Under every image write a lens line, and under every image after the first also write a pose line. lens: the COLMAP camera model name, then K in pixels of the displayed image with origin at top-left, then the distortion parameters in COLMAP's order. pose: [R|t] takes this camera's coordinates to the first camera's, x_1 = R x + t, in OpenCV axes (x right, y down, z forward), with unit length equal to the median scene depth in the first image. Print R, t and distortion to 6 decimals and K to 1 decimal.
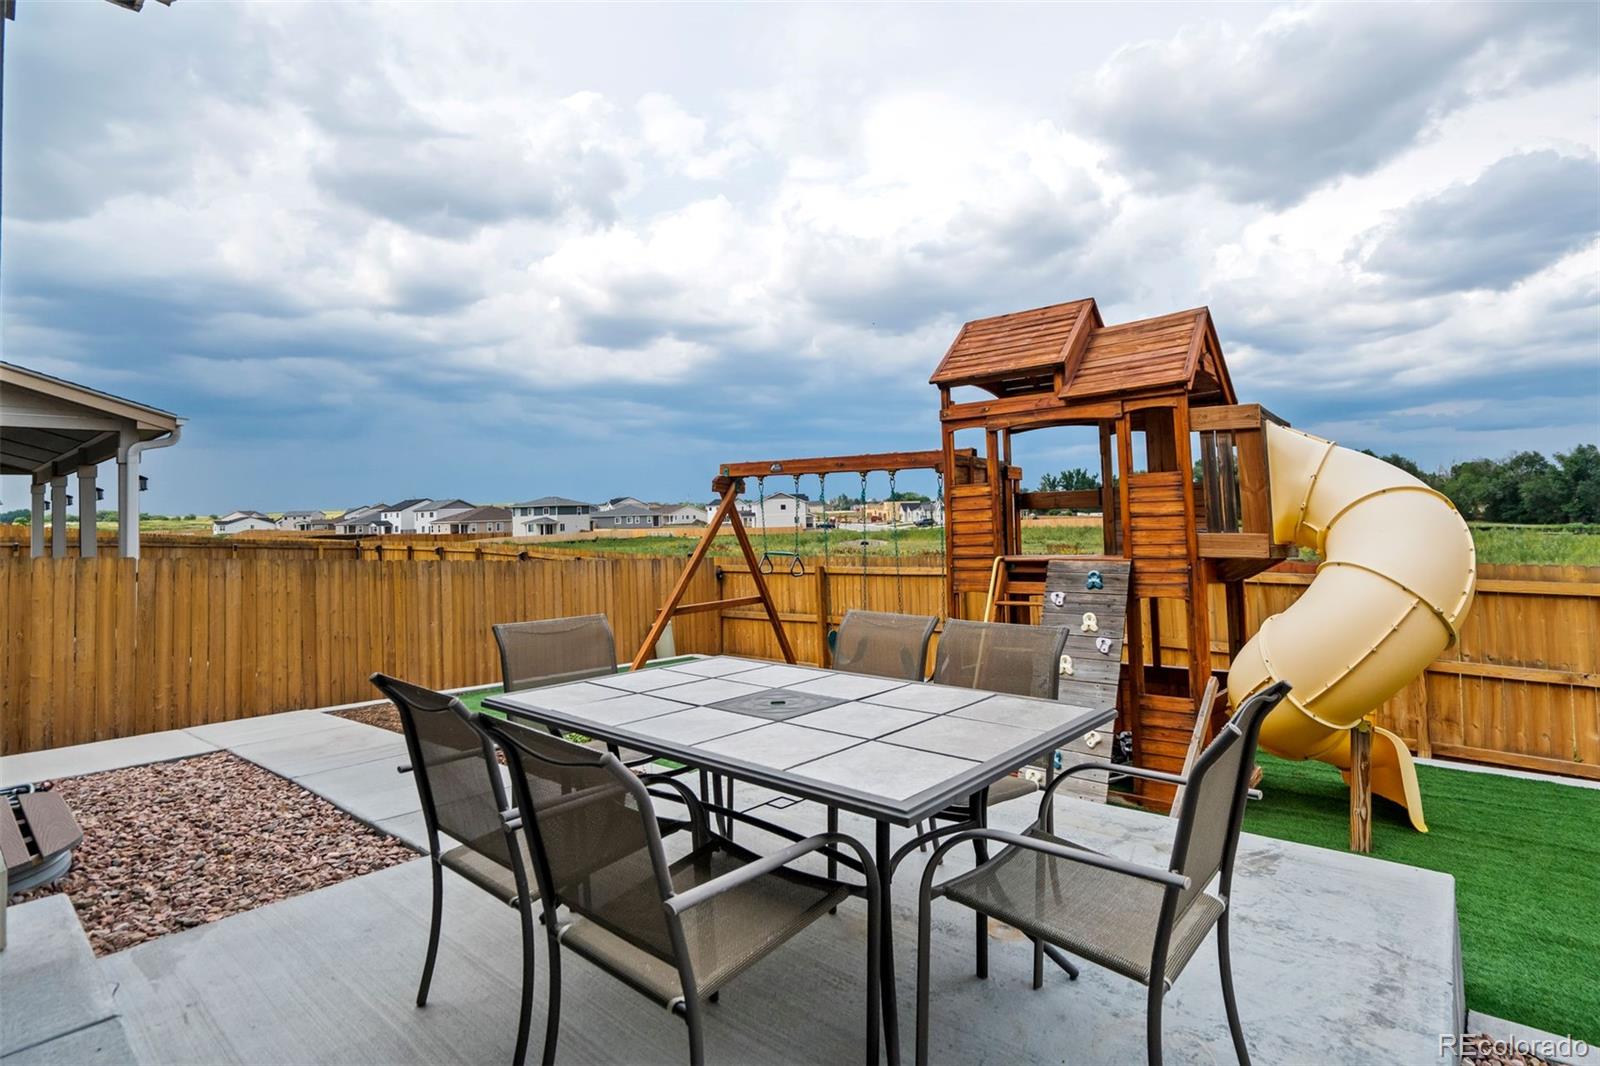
lens RADIAL K [[795.5, 0, 801.2], [0, 795.5, 447.2], [0, 0, 1]] dist [-0.041057, 0.000480]
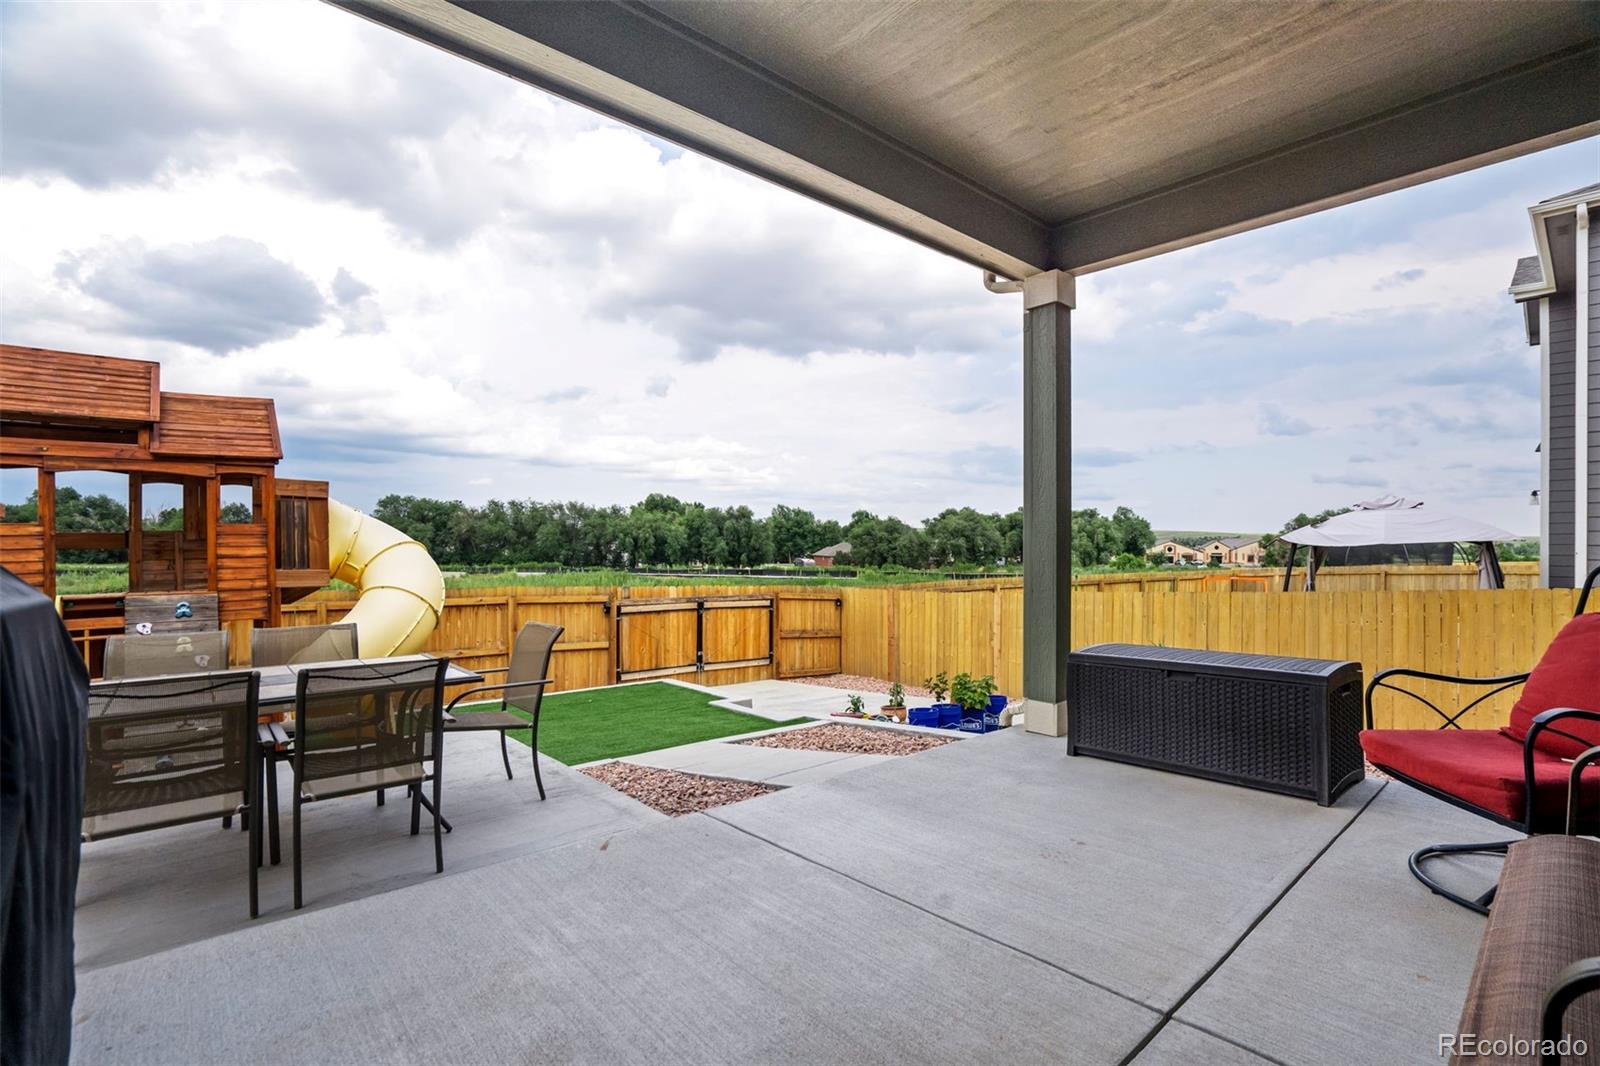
lens RADIAL K [[735.5, 0, 805.6], [0, 735.5, 550.2], [0, 0, 1]] dist [-0.011372, 0.000390]
pose [[0.139208, 0.011810, 0.990193, -0.601026], [-0.089192, 0.996014, 0.000659, -0.007990], [-0.986238, -0.088409, 0.139706, -0.081349]]
